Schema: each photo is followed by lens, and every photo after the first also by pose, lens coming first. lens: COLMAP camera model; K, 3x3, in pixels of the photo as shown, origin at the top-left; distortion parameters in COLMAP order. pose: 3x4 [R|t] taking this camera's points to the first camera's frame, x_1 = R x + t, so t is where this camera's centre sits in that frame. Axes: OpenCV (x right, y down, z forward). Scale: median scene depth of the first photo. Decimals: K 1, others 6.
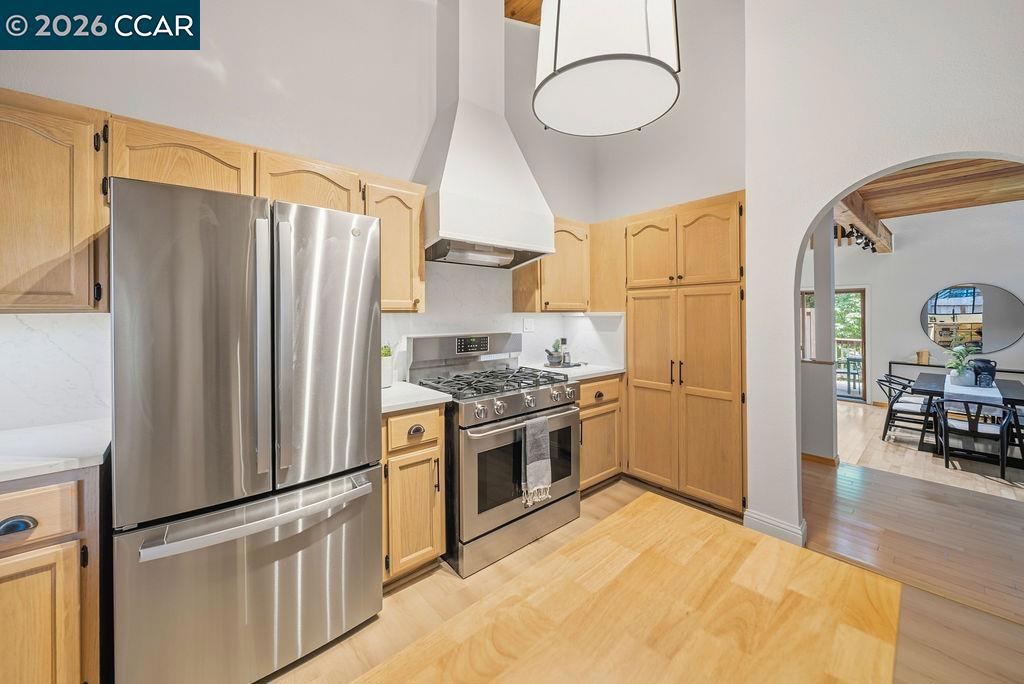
lens RADIAL K [[389.6, 0, 513.7], [0, 389.6, 311.4], [0, 0, 1]] dist [-0.000369, -0.000090]
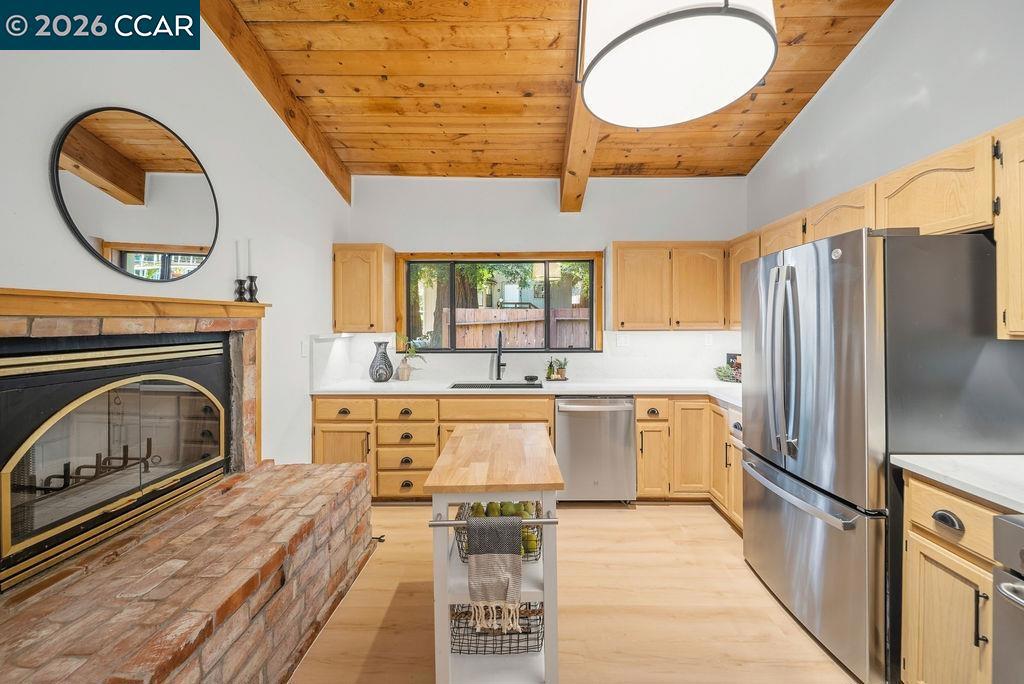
lens RADIAL K [[381.8, 0, 517.8], [0, 381.8, 326.8], [0, 0, 1]] dist [-0.000931, -0.000337]
pose [[-0.674608, 0.009925, -0.738109, 0.343979], [0.009627, 0.999943, 0.004647, -0.014135], [0.738113, -0.003971, -0.674665, 0.436939]]
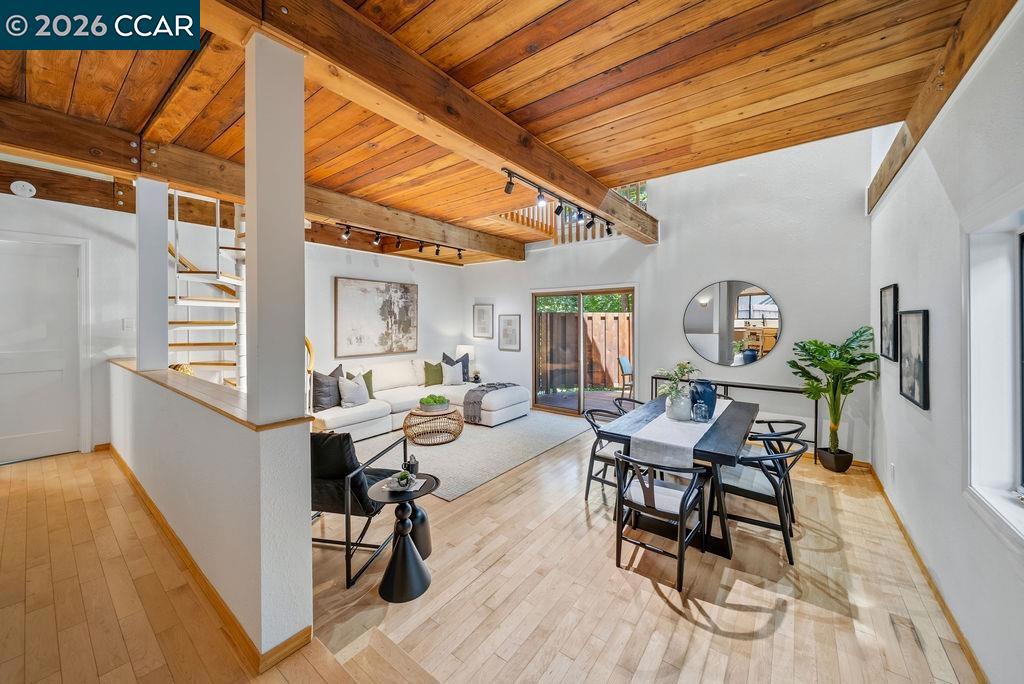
lens RADIAL K [[369.1, 0, 513.4], [0, 369.1, 323.7], [0, 0, 1]] dist [0.000075, -0.000102]
pose [[0.982500, -0.002976, 0.186238, 0.880349], [0.000750, 0.999928, 0.012018, 0.014280], [-0.186261, -0.011667, 0.982431, 0.482270]]
